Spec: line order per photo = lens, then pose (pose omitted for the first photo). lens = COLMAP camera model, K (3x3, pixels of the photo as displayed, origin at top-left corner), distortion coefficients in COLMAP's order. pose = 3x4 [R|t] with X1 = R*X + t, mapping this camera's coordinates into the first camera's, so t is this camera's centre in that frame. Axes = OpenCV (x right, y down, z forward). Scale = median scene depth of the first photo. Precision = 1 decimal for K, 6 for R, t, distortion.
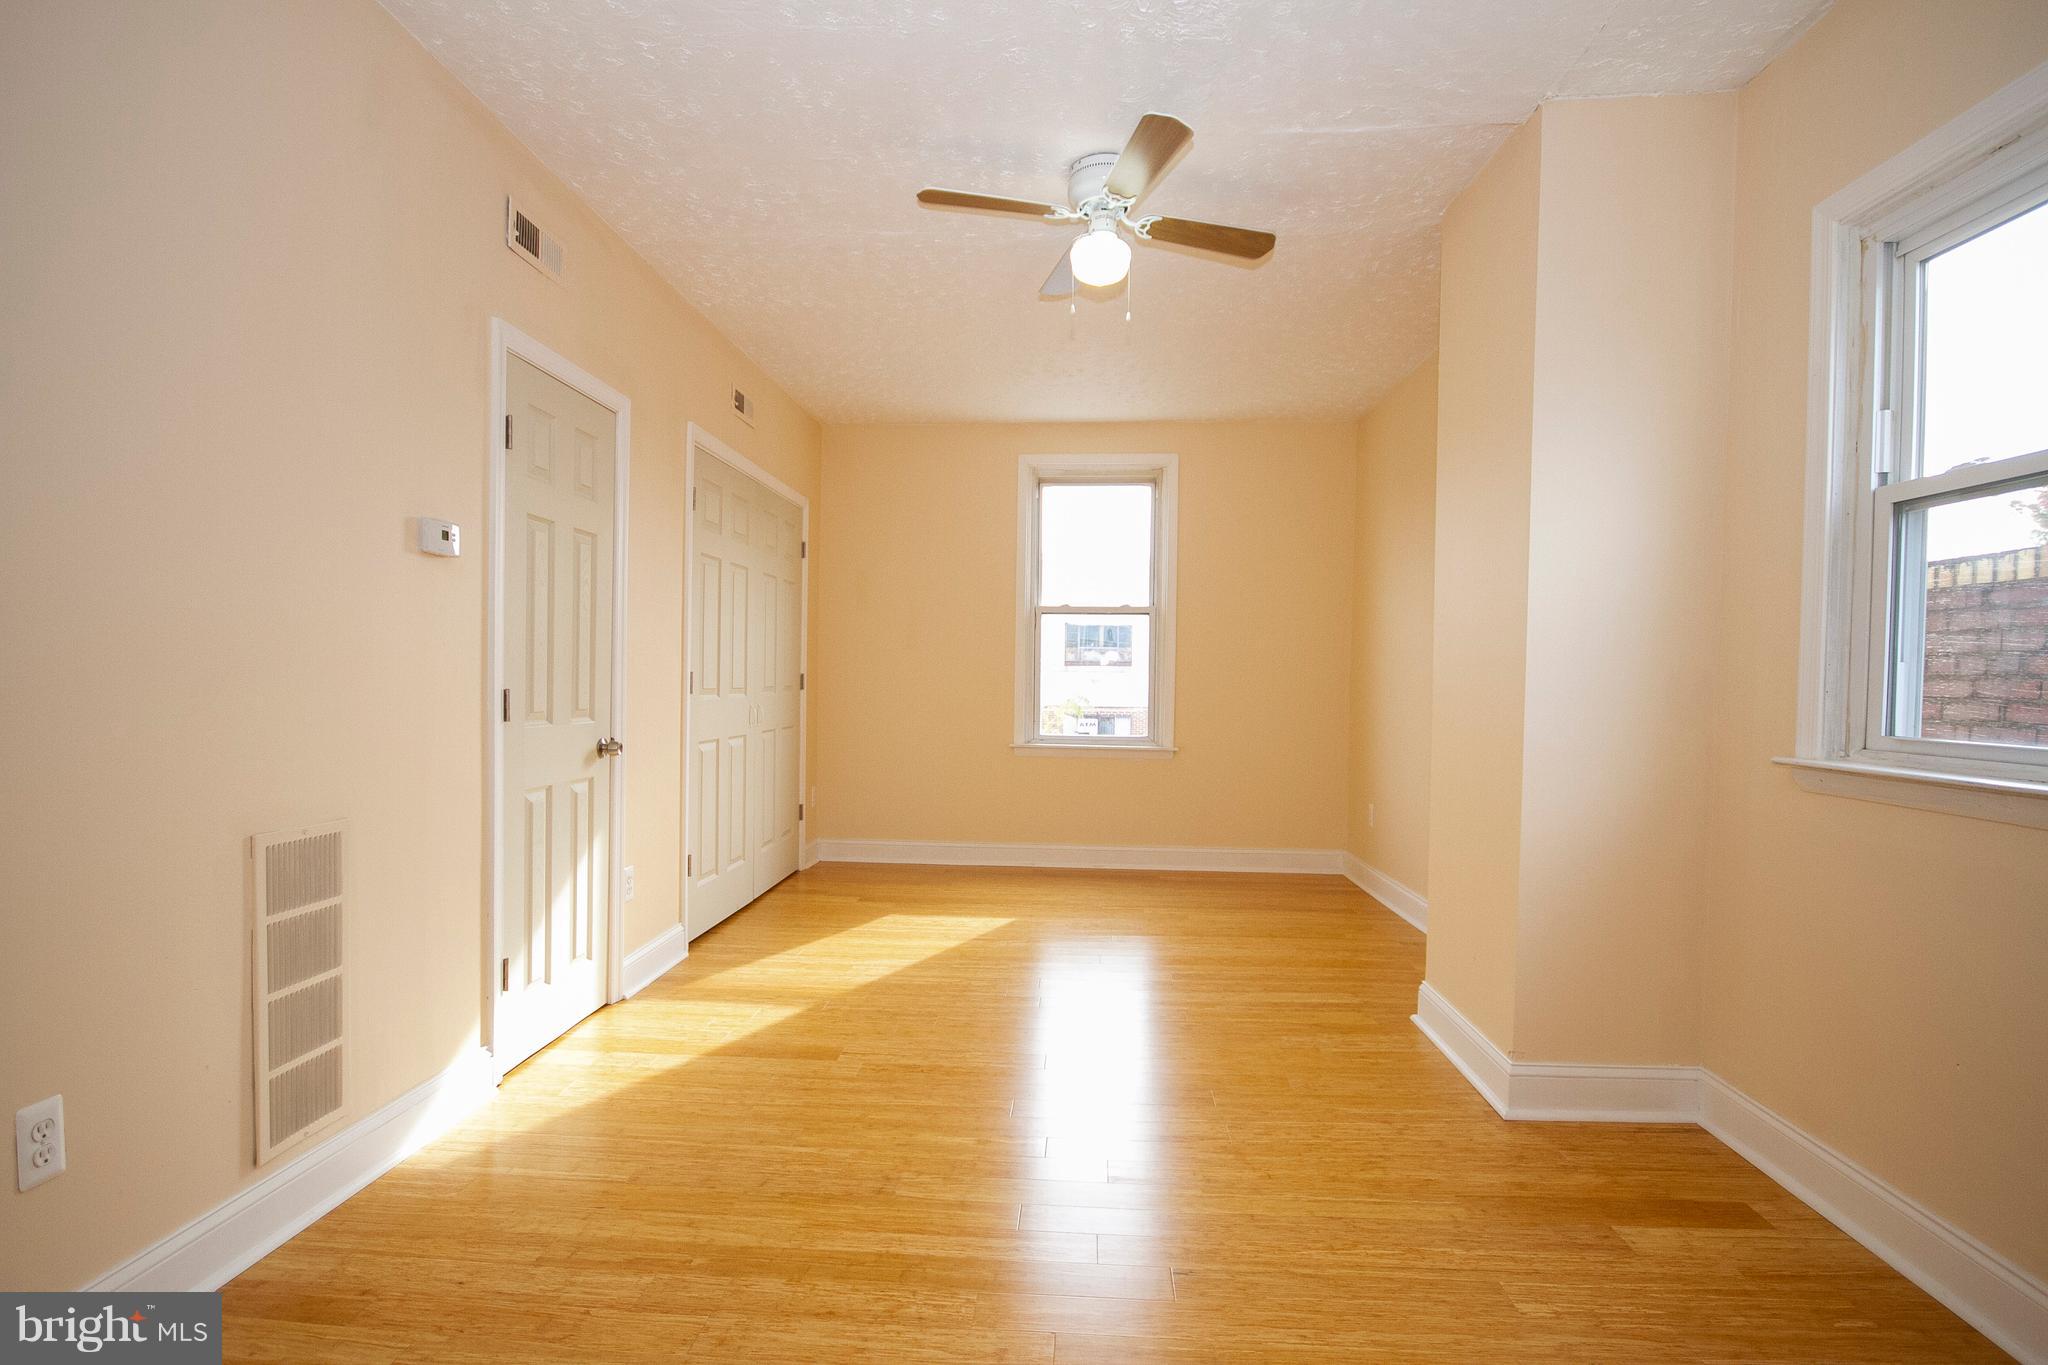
lens RADIAL K [[914.6, 0, 1016.0], [0, 914.6, 686.1], [0, 0, 1]] dist [-0.025319, 0.000264]
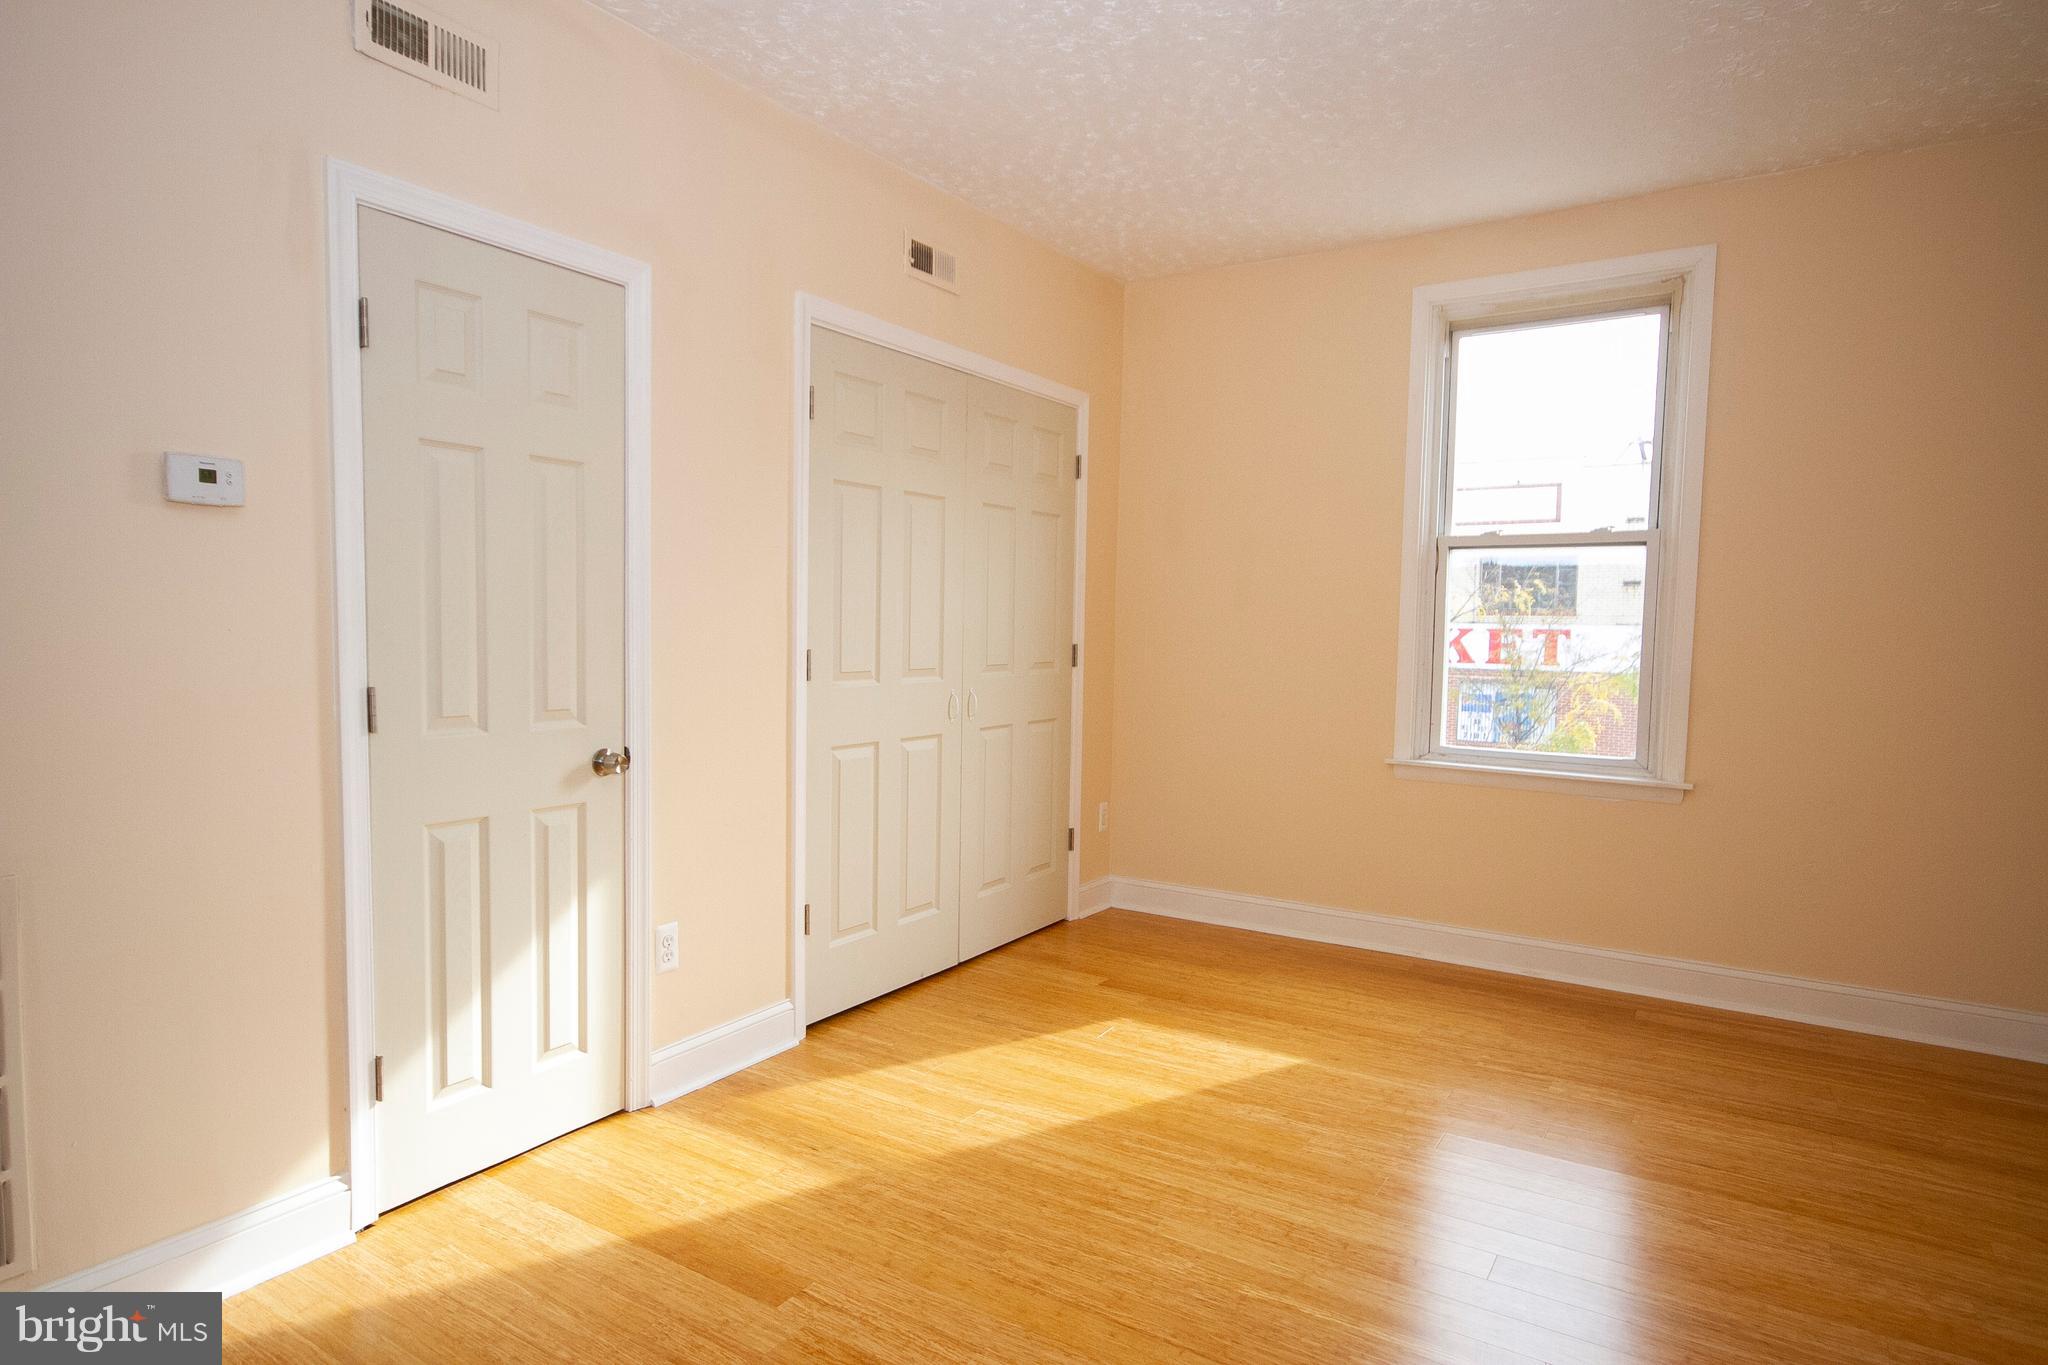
lens RADIAL K [[1130.9, 0, 1021.1], [0, 1130.9, 691.3], [0, 0, 1]] dist [-0.001327, 0.001672]
pose [[0.880107, 0.029113, -0.473882, 0.183506], [-0.007871, 0.998876, 0.046748, -0.022922], [0.474711, -0.037413, 0.879346, 0.267560]]
